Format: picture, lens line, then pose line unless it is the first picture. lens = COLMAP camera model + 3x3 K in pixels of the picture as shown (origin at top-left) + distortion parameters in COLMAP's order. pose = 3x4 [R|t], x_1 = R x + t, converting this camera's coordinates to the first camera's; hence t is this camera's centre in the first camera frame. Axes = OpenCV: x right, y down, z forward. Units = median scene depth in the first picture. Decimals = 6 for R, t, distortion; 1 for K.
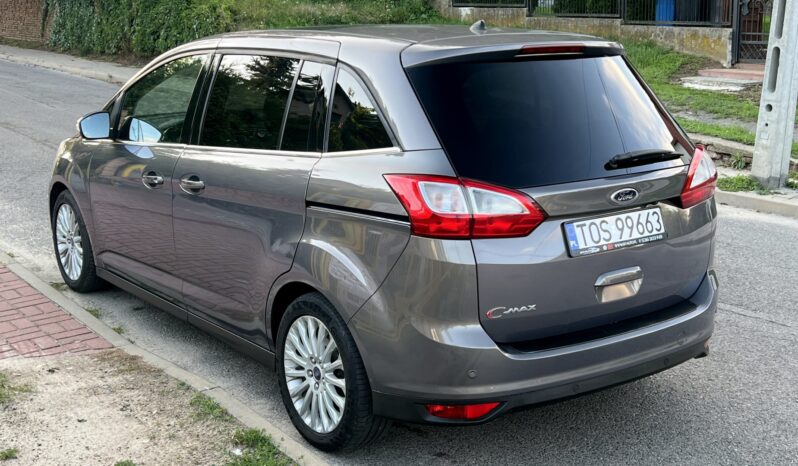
lens RADIAL K [[996.0, 0, 397.9], [0, 996.0, 245.6], [0, 0, 1]] dist [0.177017, -0.475031]
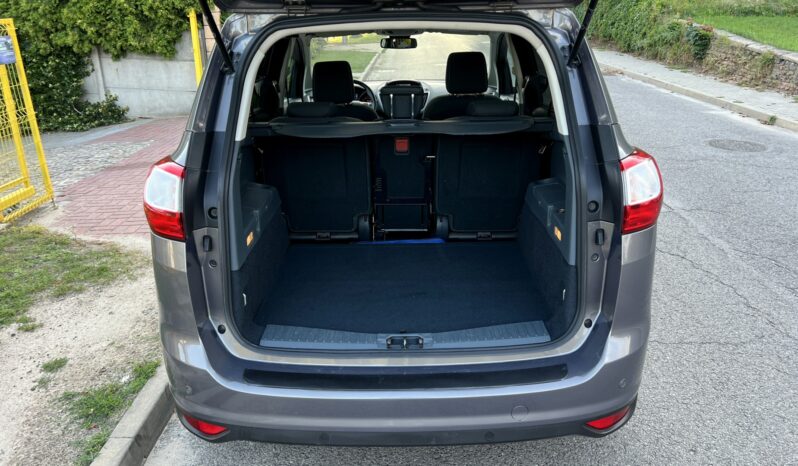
lens RADIAL K [[618.4, 0, 399.2], [0, 618.4, 238.5], [0, 0, 1]] dist [0.054397, -0.060471]
pose [[0.807296, 0.184646, -0.560517, 0.442326], [-0.116526, 0.980967, 0.155322, -0.096471], [0.578529, -0.060076, 0.813447, 0.577286]]
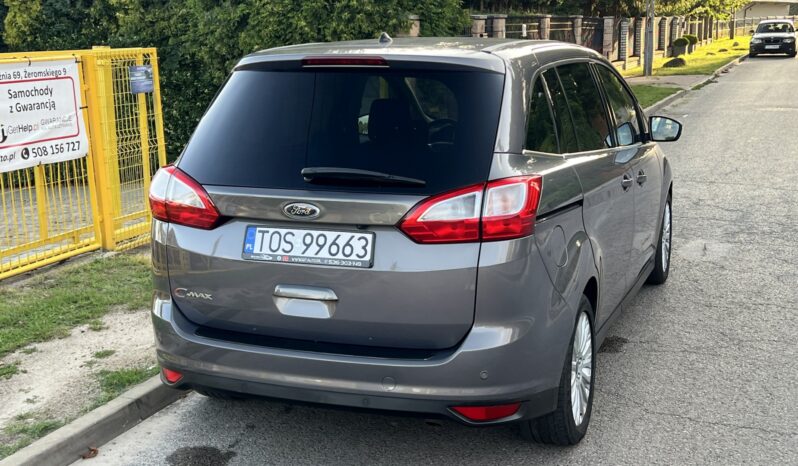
lens RADIAL K [[996.0, 0, 397.9], [0, 996.0, 245.6], [0, 0, 1]] dist [0.177017, -0.475031]
pose [[0.543397, 0.162599, -0.823578, 0.997755], [-0.178988, 0.980945, 0.075571, -0.097681], [0.820172, 0.106346, 0.562146, 0.490626]]
